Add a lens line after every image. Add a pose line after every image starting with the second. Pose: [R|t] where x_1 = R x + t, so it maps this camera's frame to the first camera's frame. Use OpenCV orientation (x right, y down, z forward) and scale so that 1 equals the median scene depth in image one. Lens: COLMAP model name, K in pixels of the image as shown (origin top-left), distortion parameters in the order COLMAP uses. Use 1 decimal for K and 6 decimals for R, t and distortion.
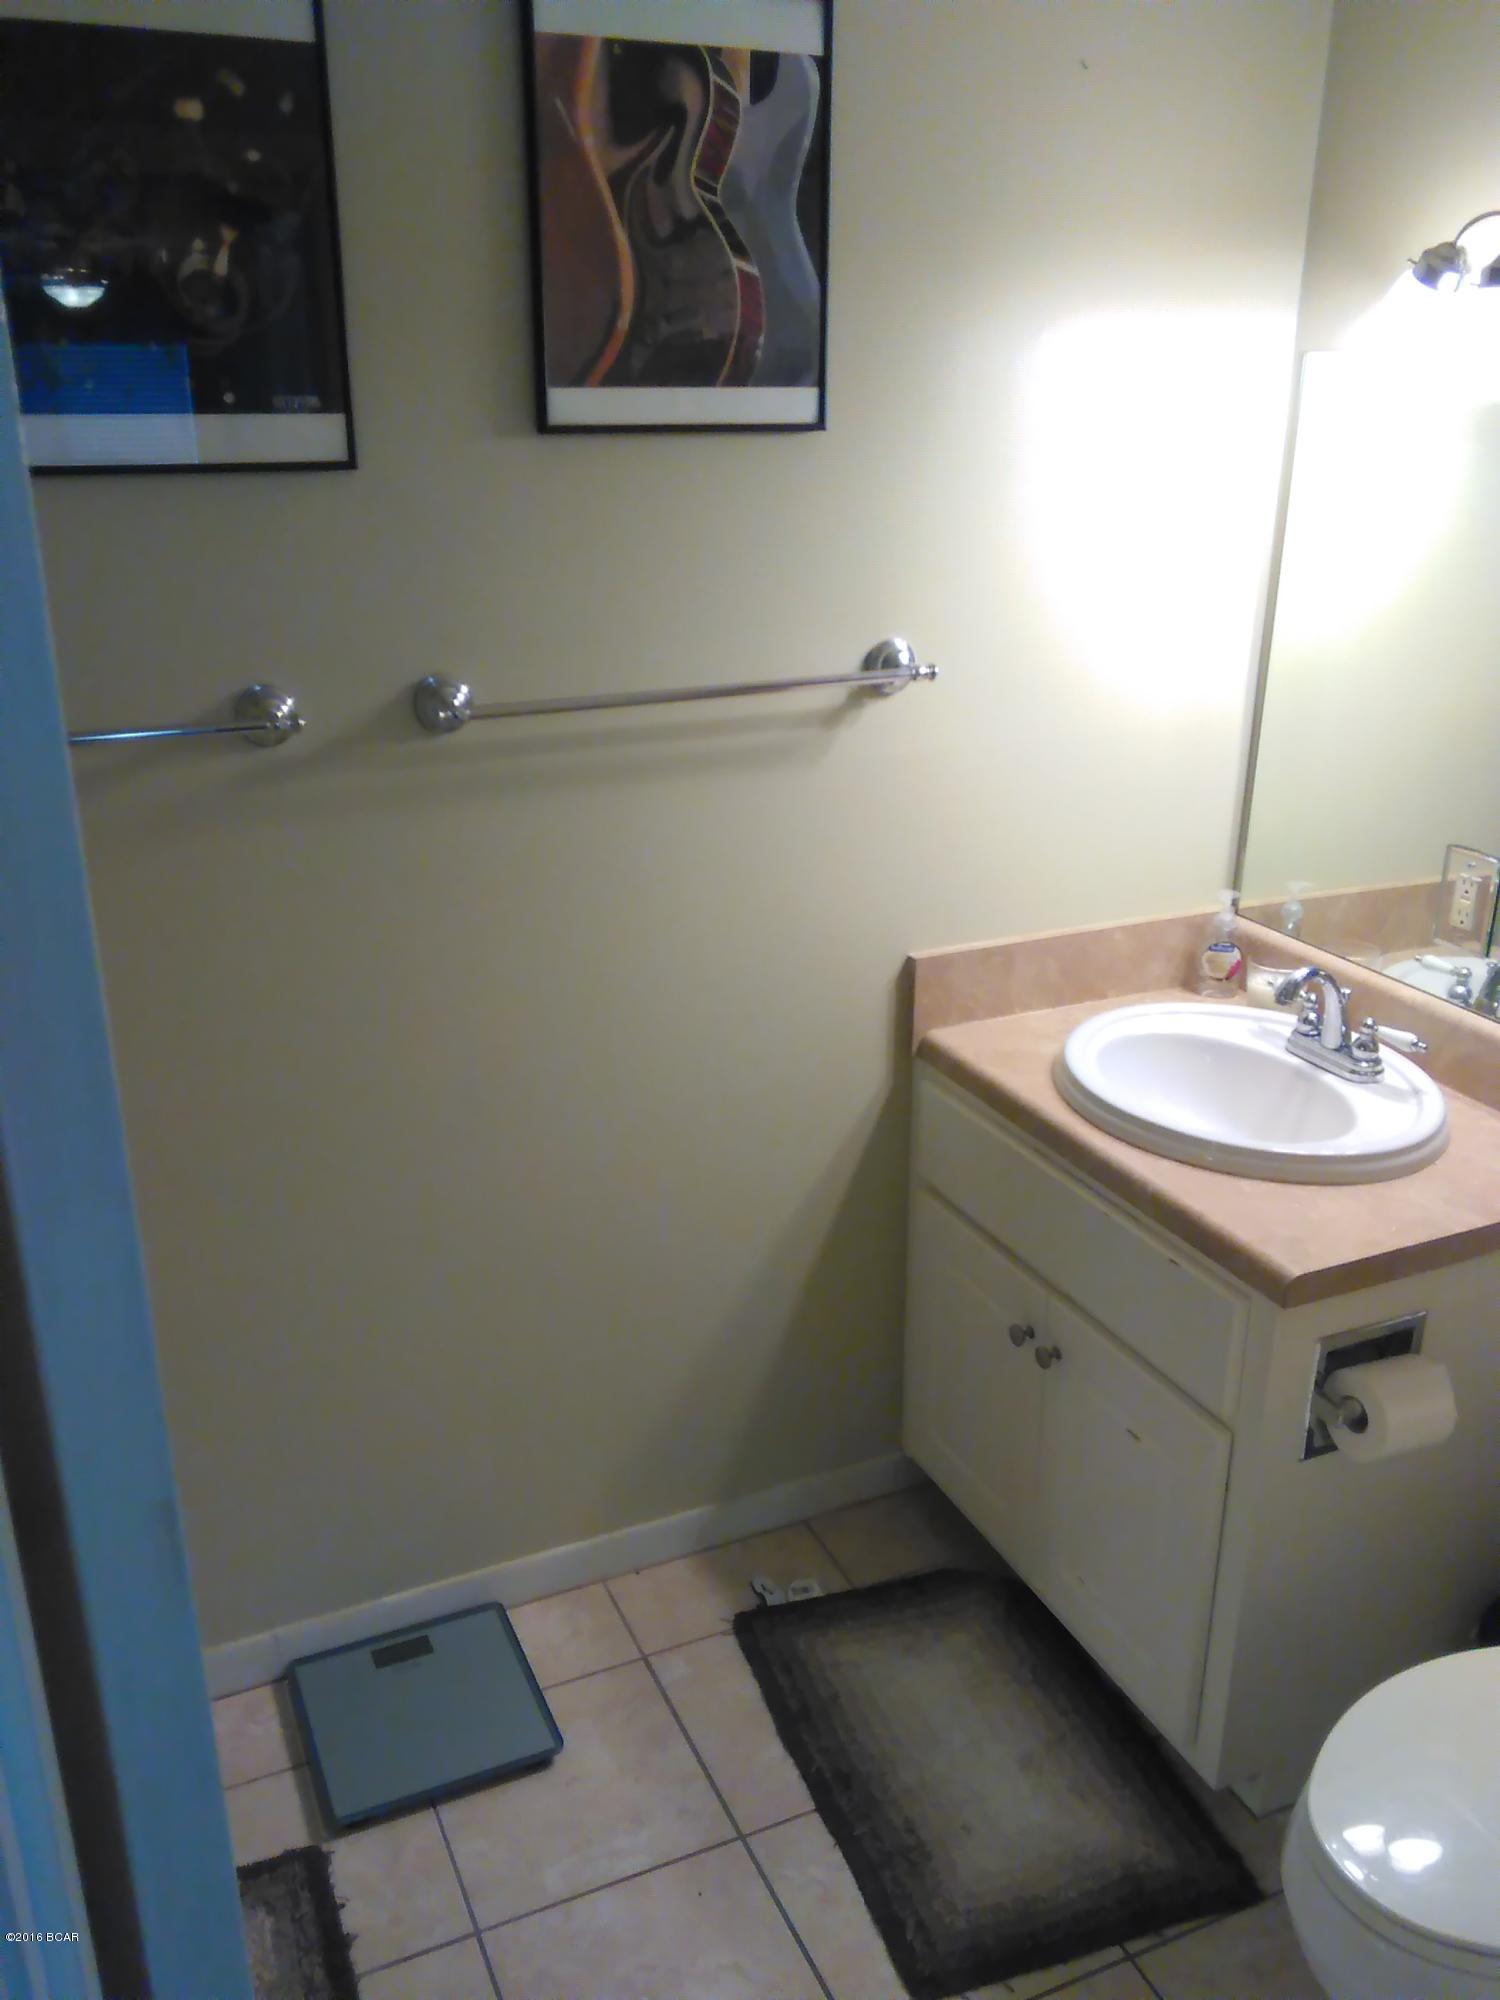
lens RADIAL K [[1708.8, 0, 756.5], [0, 1708.8, 1015.9], [0, 0, 1]] dist [0.029453, -0.010613]
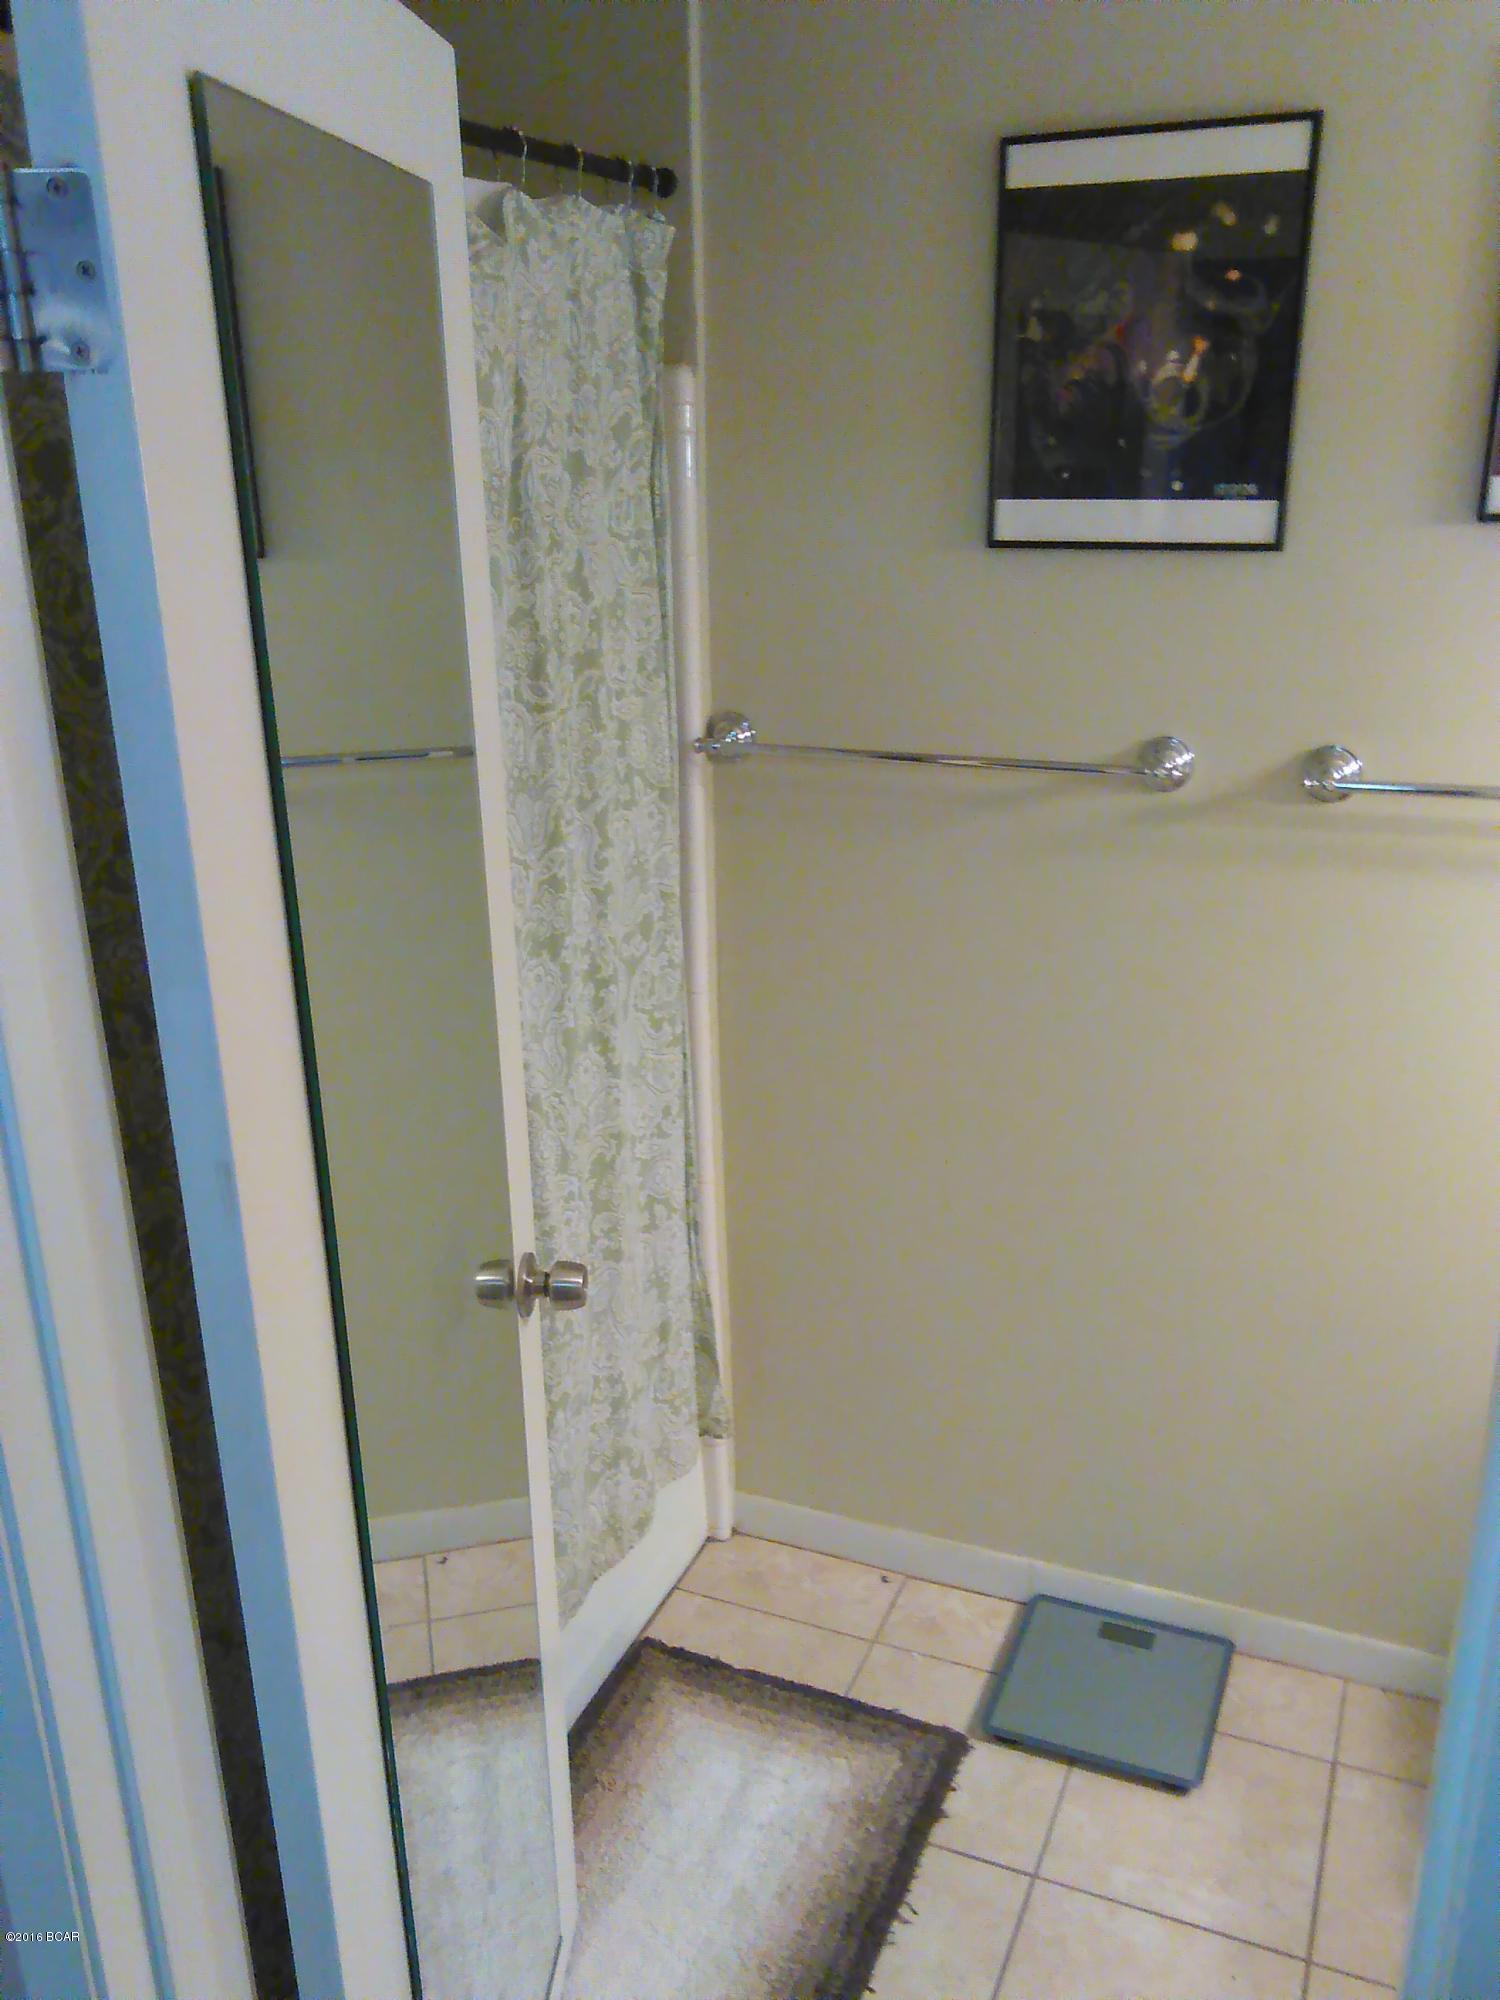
lens RADIAL K [[1708.8, 0, 770.3], [0, 1708.8, 1013.0], [0, 0, 1]] dist [0.029453, -0.010613]
pose [[0.689189, 0.229502, -0.687276, 0.346630], [-0.247962, 0.965947, 0.073907, -0.035831], [0.680833, 0.119482, 0.722627, 0.031528]]
